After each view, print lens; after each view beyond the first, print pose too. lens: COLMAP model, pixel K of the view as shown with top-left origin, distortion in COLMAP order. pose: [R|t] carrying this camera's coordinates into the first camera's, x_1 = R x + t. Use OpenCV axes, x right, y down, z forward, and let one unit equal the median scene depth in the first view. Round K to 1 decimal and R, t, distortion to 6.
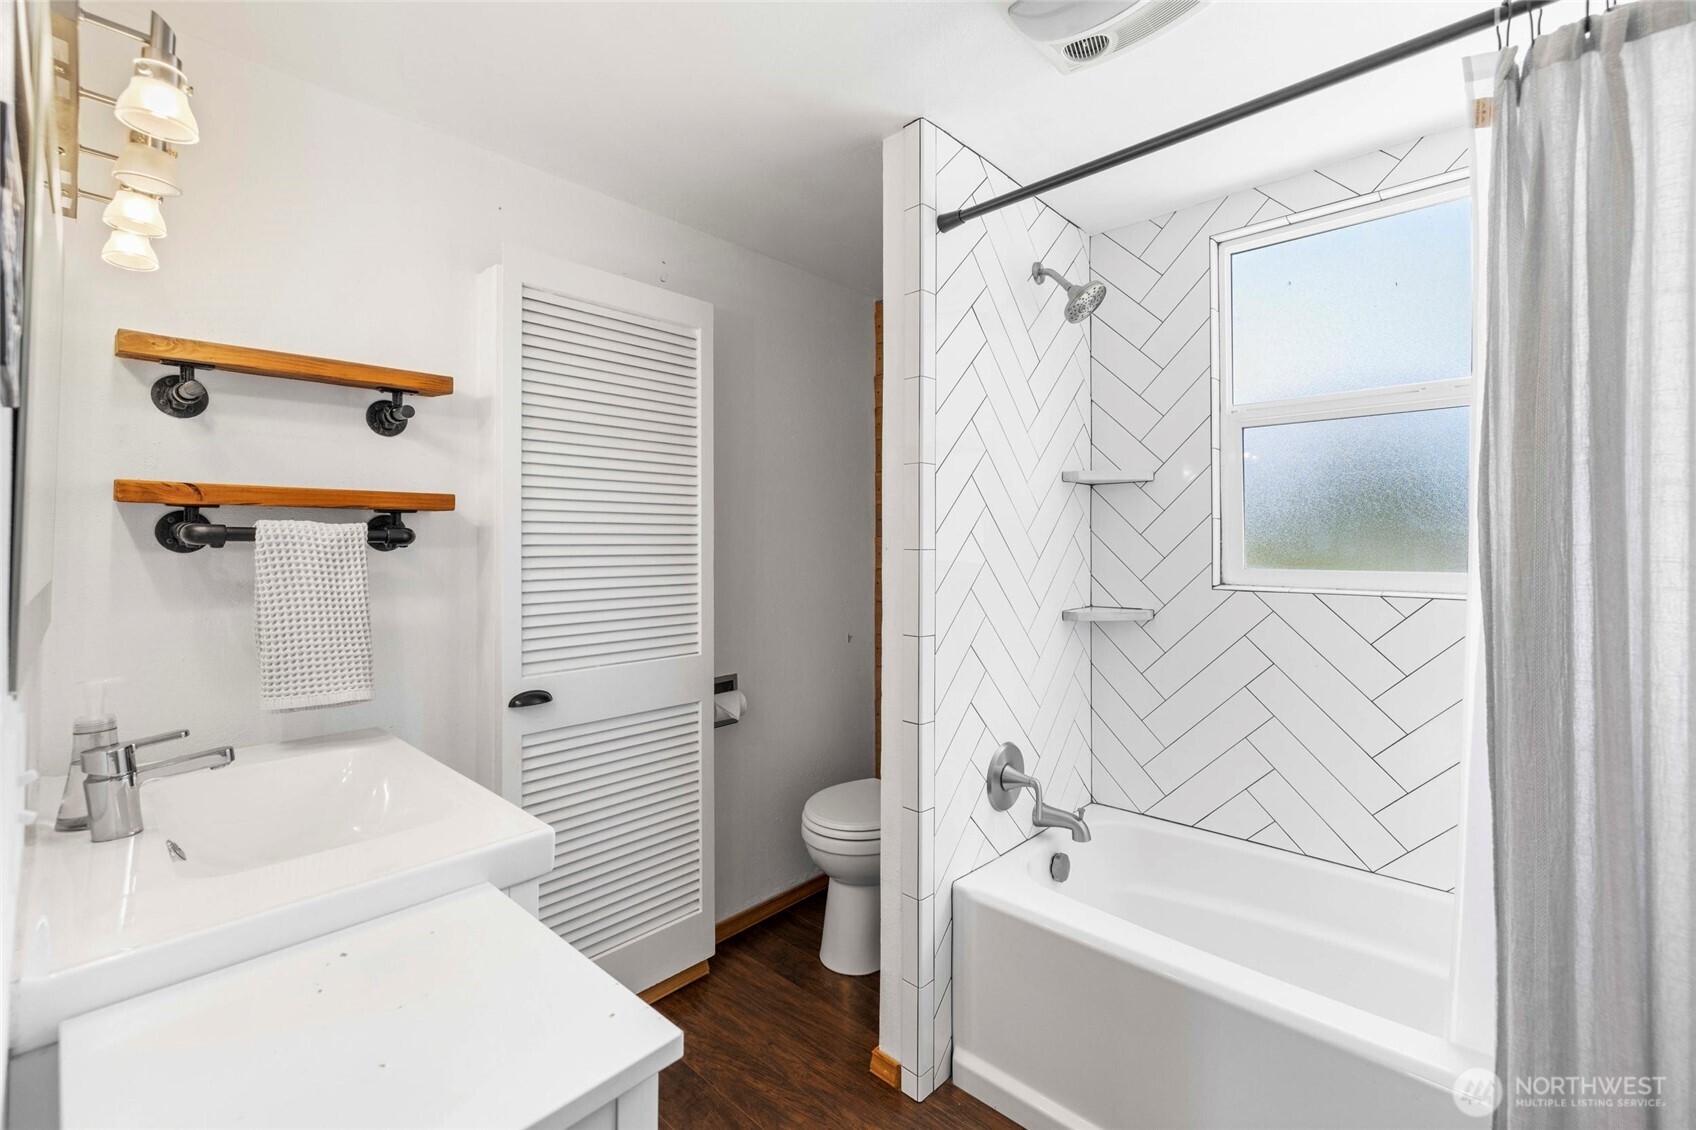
lens RADIAL K [[709.7, 0, 847.6], [0, 709.7, 552.1], [0, 0, 1]] dist [-0.000334, 0.000694]
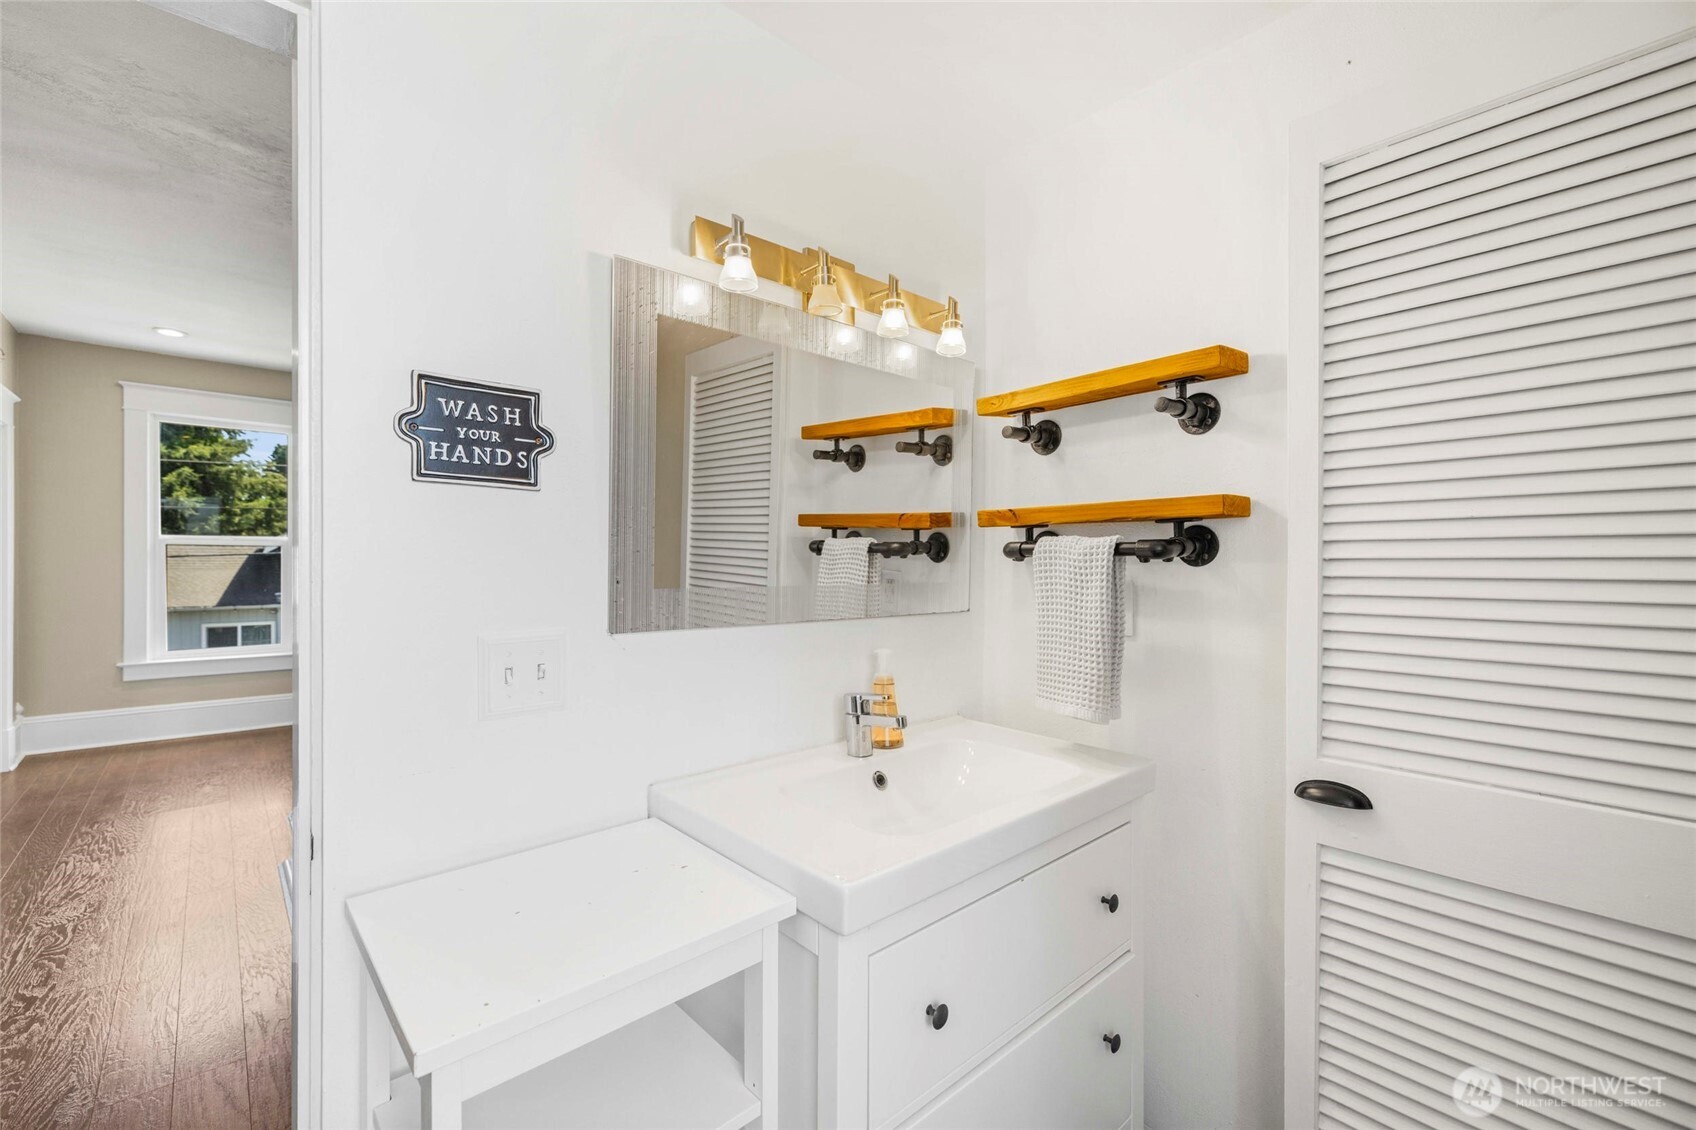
lens RADIAL K [[709.7, 0, 847.2], [0, 709.7, 562.1], [0, 0, 1]] dist [-0.000334, 0.000694]
pose [[-0.096778, 0.006401, -0.995285, 0.269793], [-0.004980, 0.999964, 0.006915, -0.009825], [0.995294, 0.005626, -0.096742, 0.678888]]
